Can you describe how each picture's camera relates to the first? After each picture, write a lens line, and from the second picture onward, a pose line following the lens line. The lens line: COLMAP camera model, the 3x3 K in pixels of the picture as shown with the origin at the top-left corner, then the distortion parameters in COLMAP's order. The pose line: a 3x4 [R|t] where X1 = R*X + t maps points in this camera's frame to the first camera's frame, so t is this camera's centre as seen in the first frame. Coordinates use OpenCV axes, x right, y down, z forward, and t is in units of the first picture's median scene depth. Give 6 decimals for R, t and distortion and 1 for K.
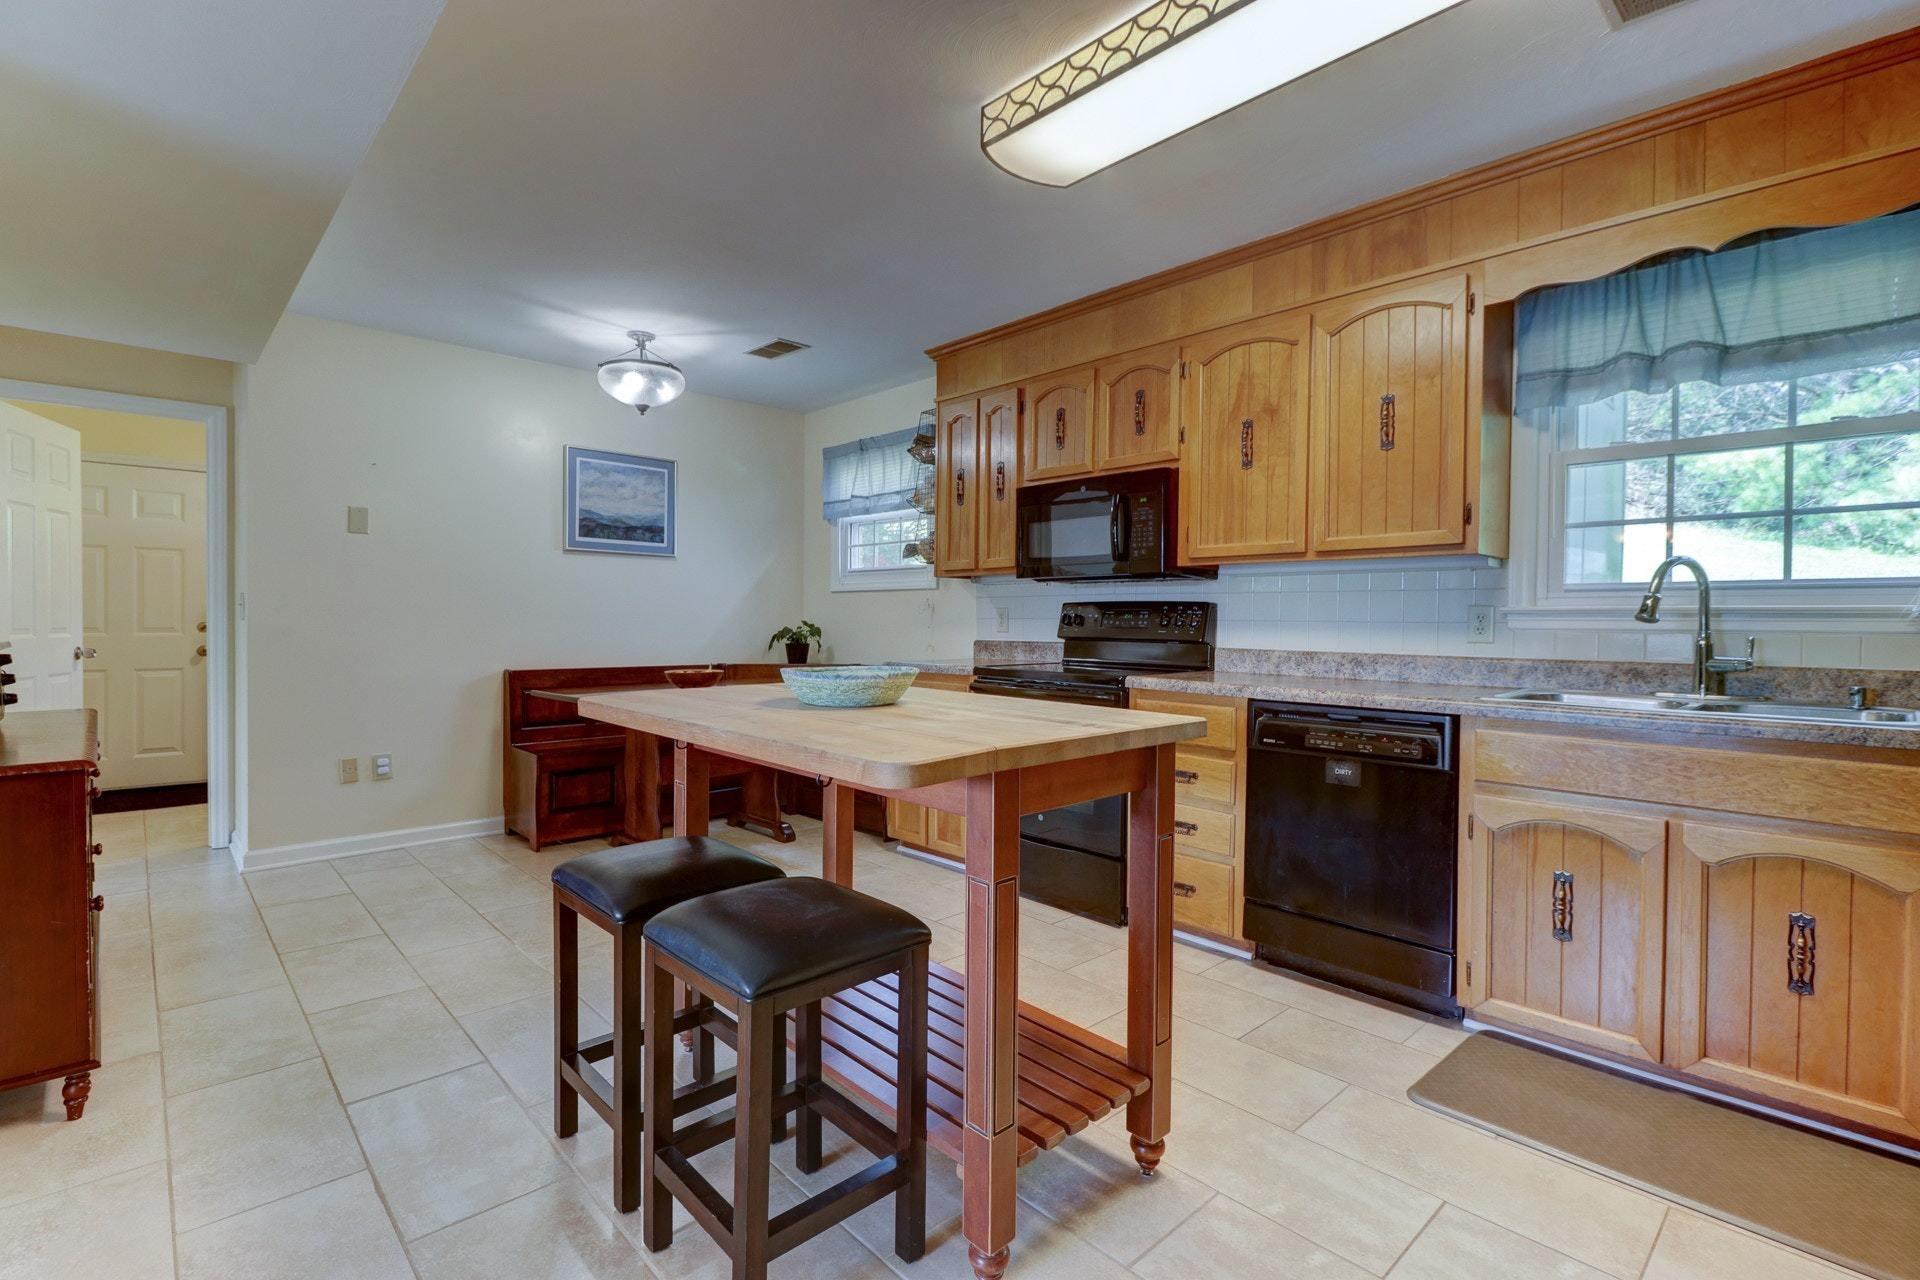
lens RADIAL K [[883.3, 0, 960.0], [0, 883.3, 640.0], [0, 0, 1]] dist [0.000702, -0.017152]
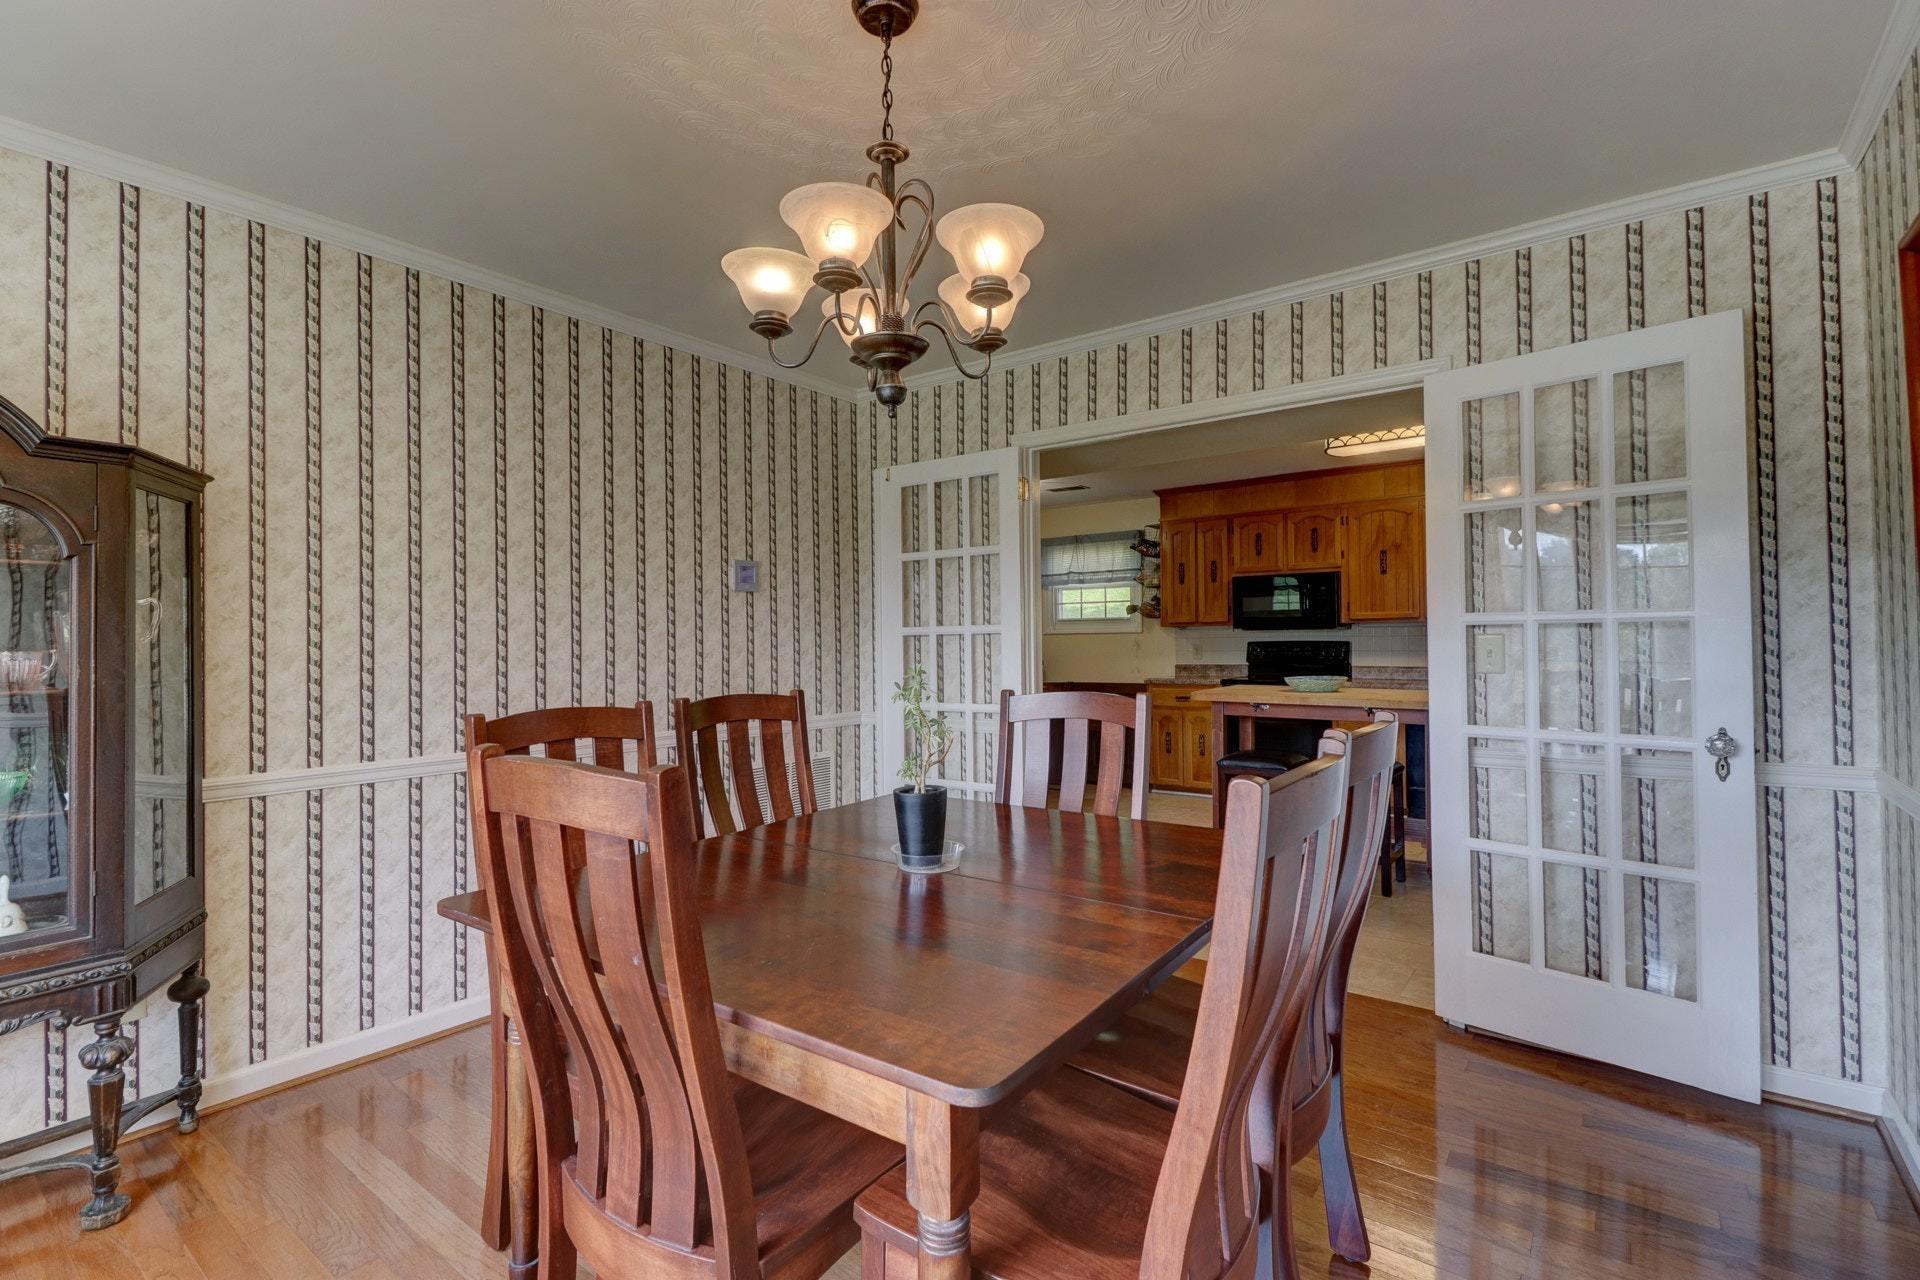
lens RADIAL K [[883.3, 0, 960.0], [0, 883.3, 640.0], [0, 0, 1]] dist [0.000702, -0.017152]
pose [[0.985596, -0.012078, 0.168687, -0.774890], [0.017142, 0.999444, -0.028592, -0.006280], [-0.168248, 0.031072, 0.985255, -0.639337]]
